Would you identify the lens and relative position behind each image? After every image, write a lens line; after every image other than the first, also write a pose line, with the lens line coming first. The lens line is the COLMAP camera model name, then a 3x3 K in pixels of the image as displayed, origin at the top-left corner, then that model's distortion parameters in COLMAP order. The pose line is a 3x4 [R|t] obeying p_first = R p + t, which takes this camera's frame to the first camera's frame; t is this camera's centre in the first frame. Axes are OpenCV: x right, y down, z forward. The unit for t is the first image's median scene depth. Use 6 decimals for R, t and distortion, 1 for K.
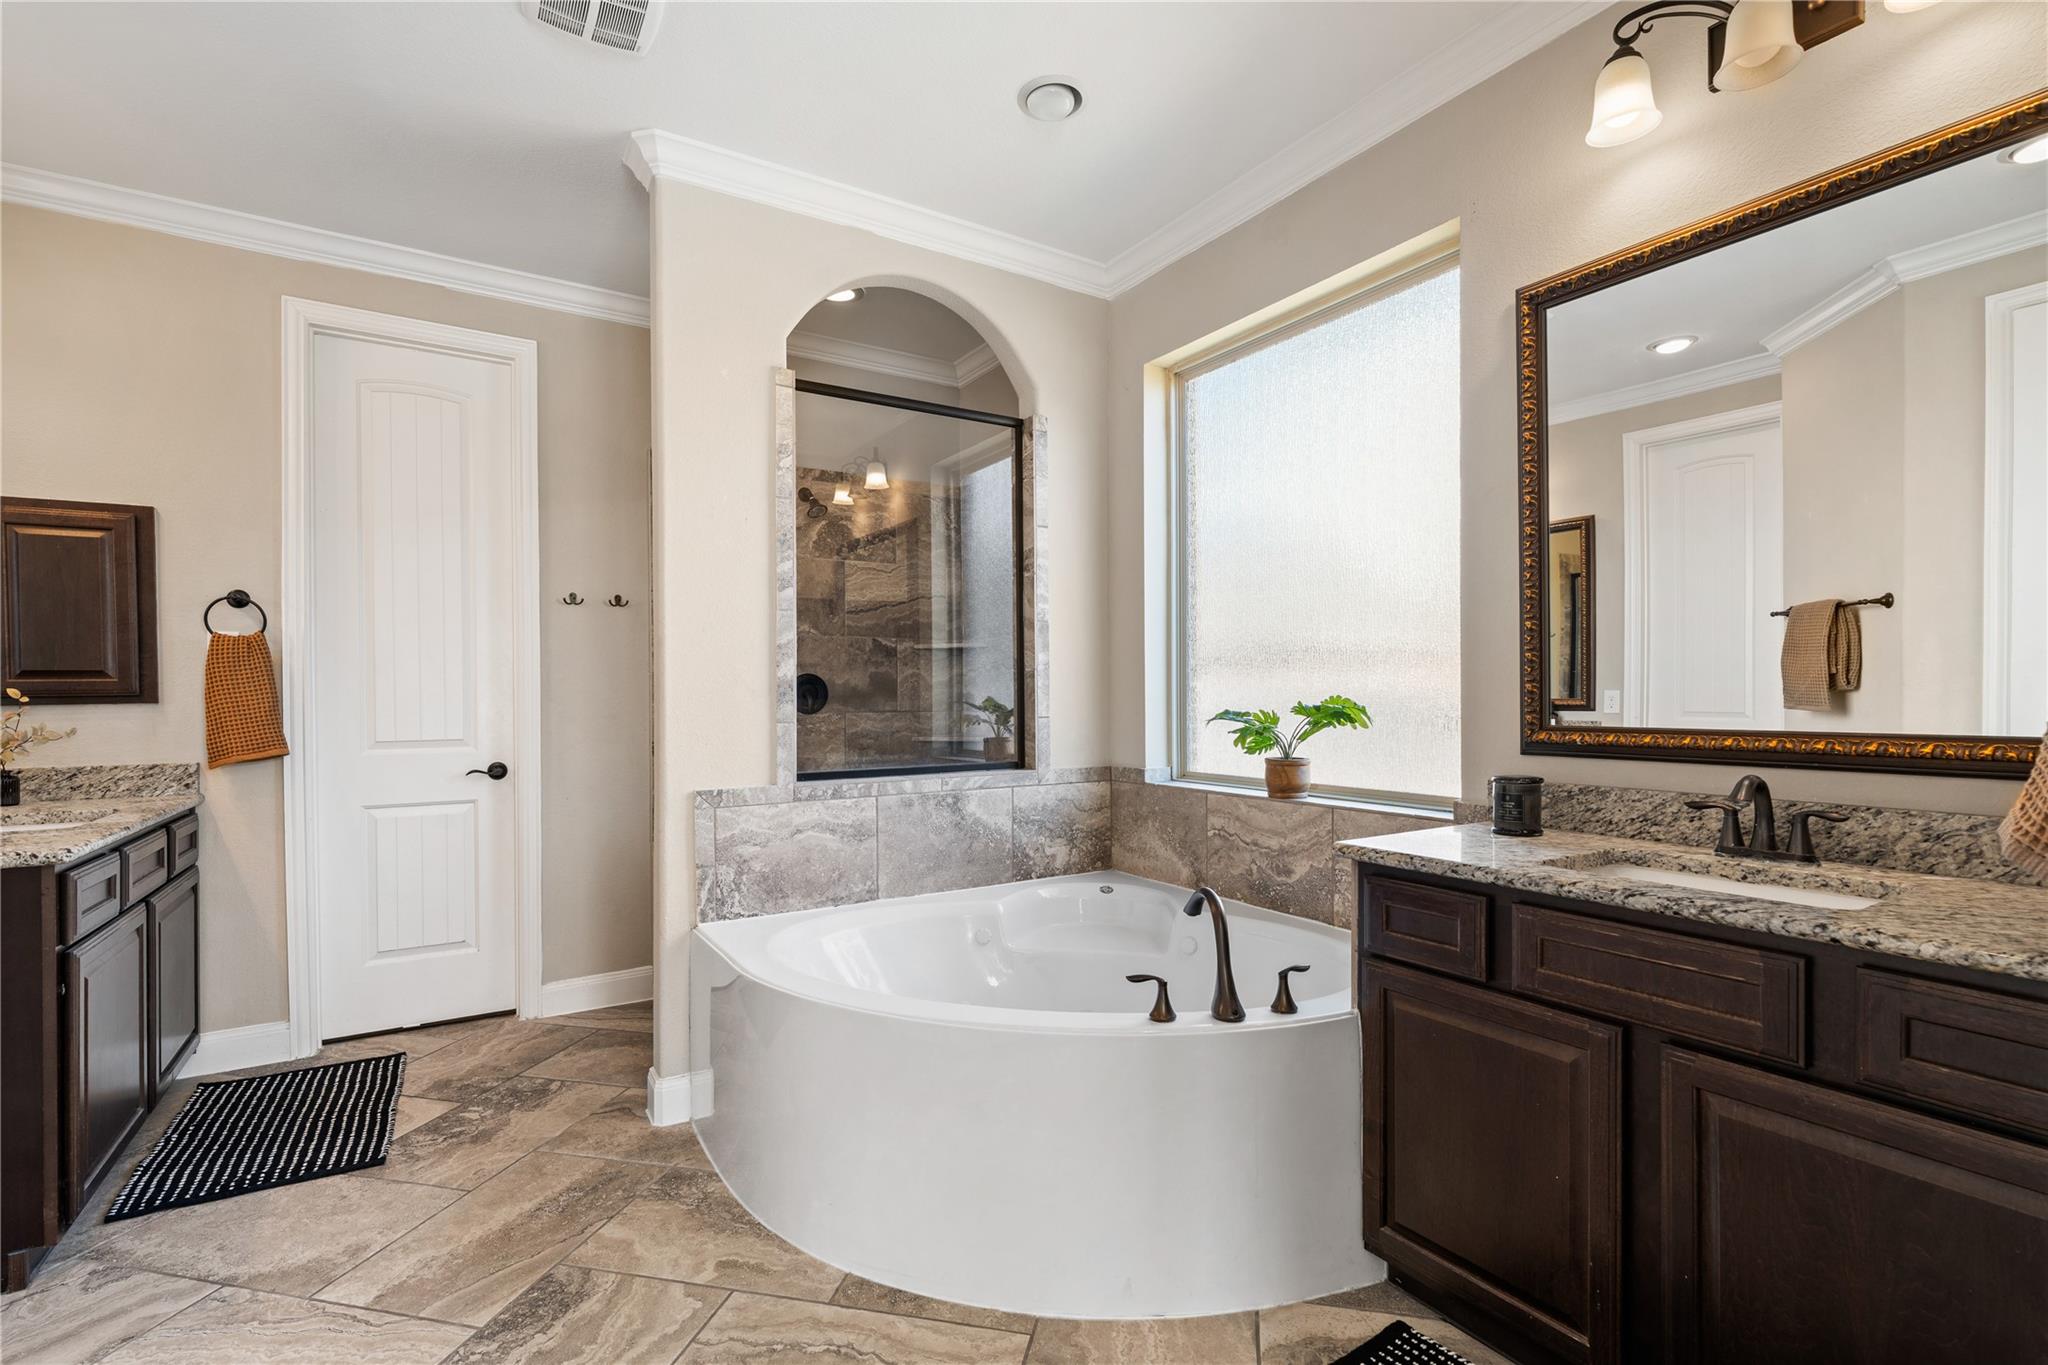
lens RADIAL K [[945.1, 0, 1018.4], [0, 945.1, 695.0], [0, 0, 1]] dist [-0.003919, 0.000667]
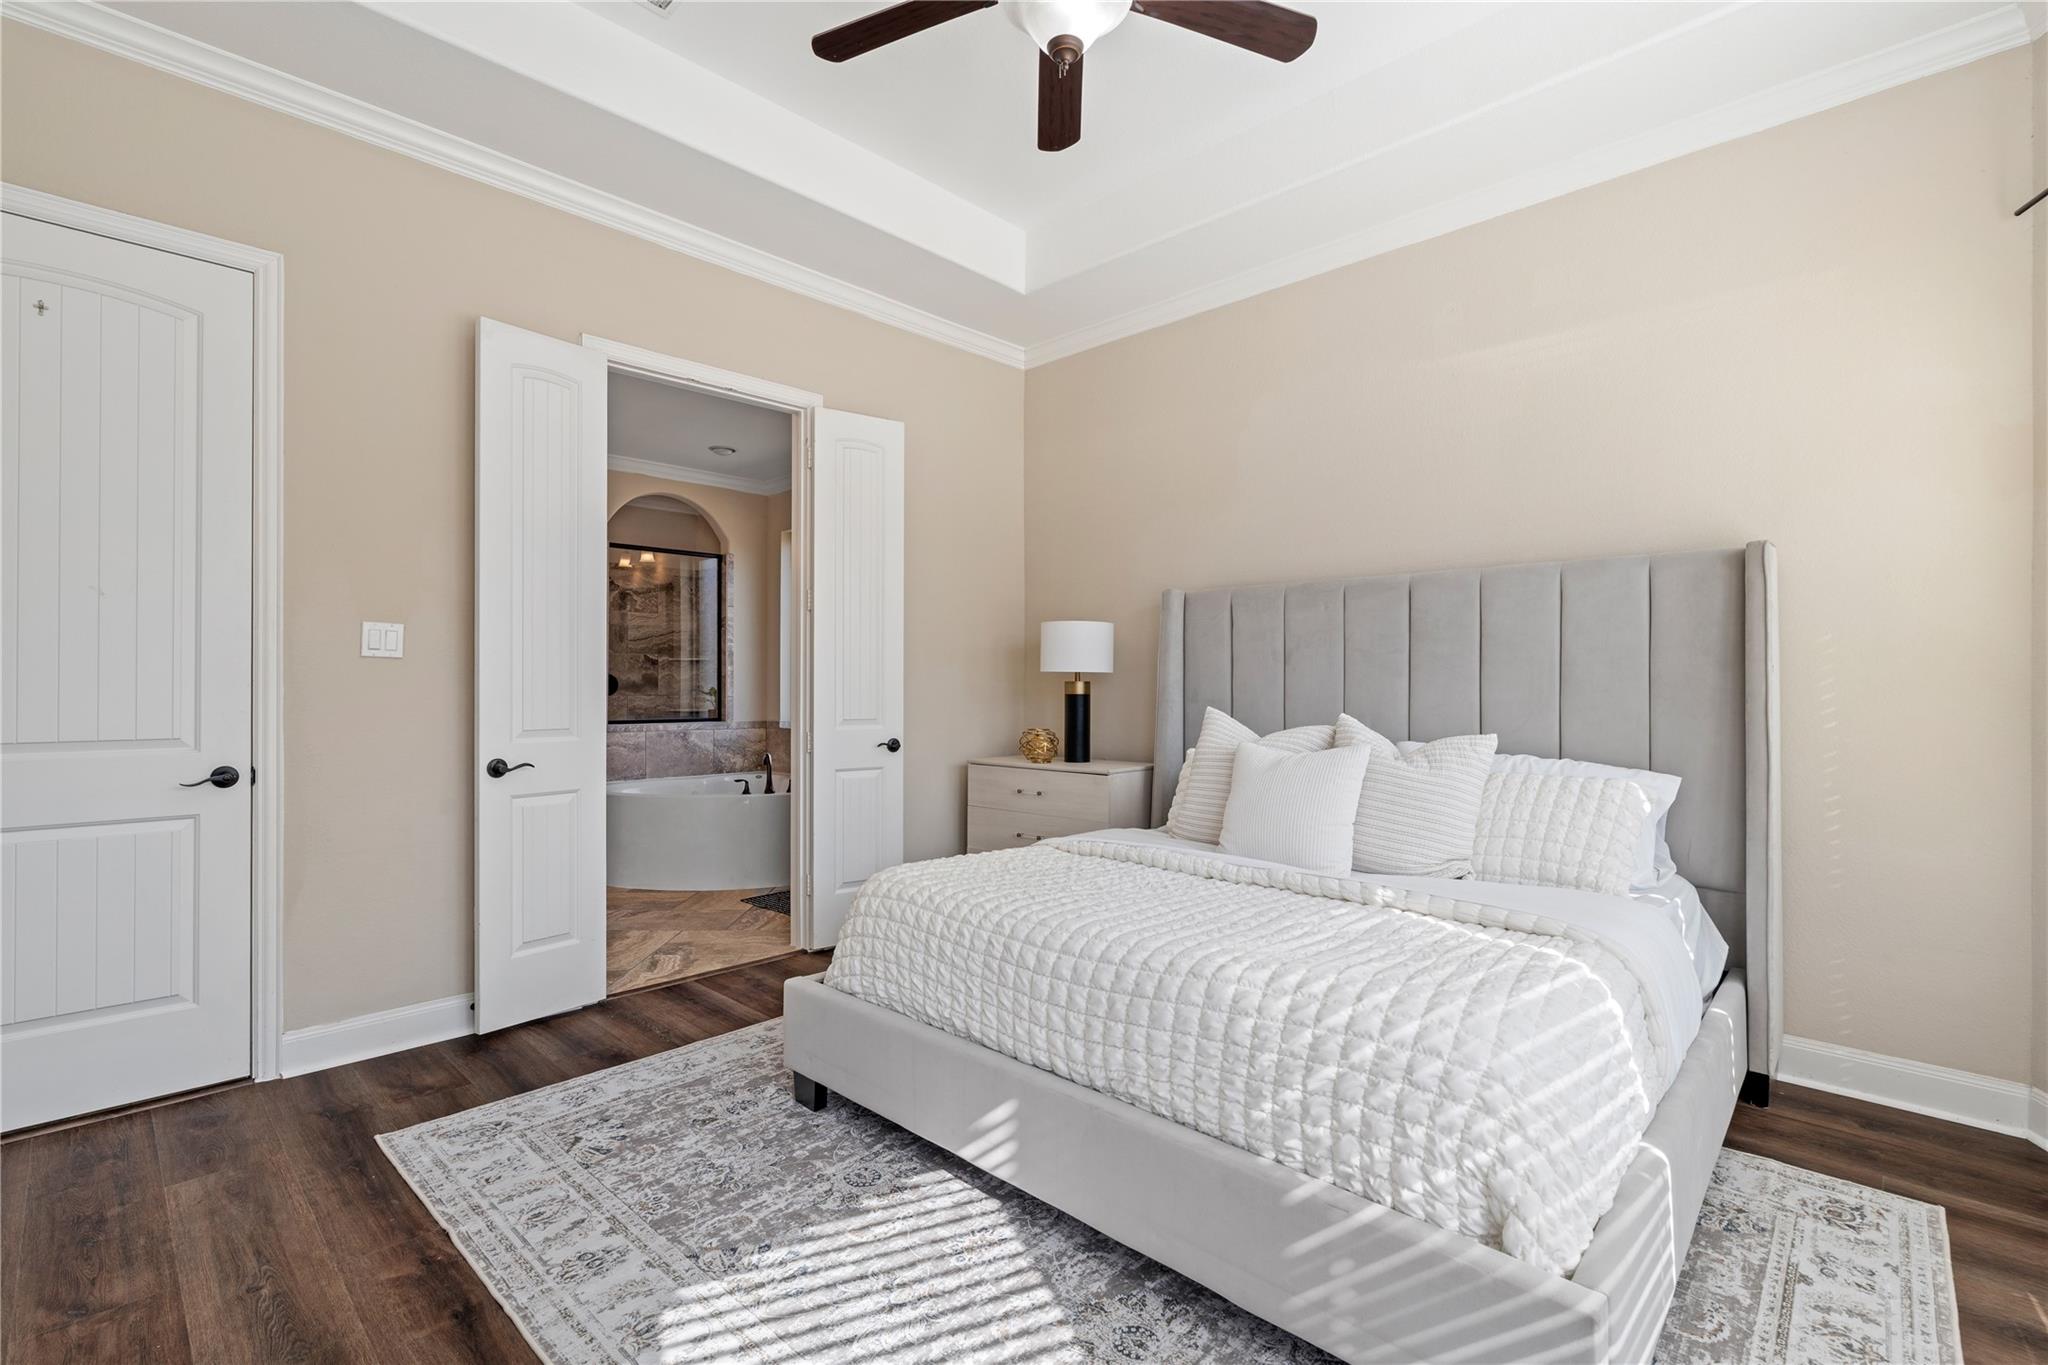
lens RADIAL K [[919.1, 0, 1024.0], [0, 919.1, 682.5], [0, 0, 1]] dist [-0.007336, 0.001624]
pose [[0.970980, 0.011092, 0.238904, 0.170814], [-0.008961, 0.999910, -0.010003, 0.006055], [-0.238994, 0.007572, 0.970992, -1.134435]]
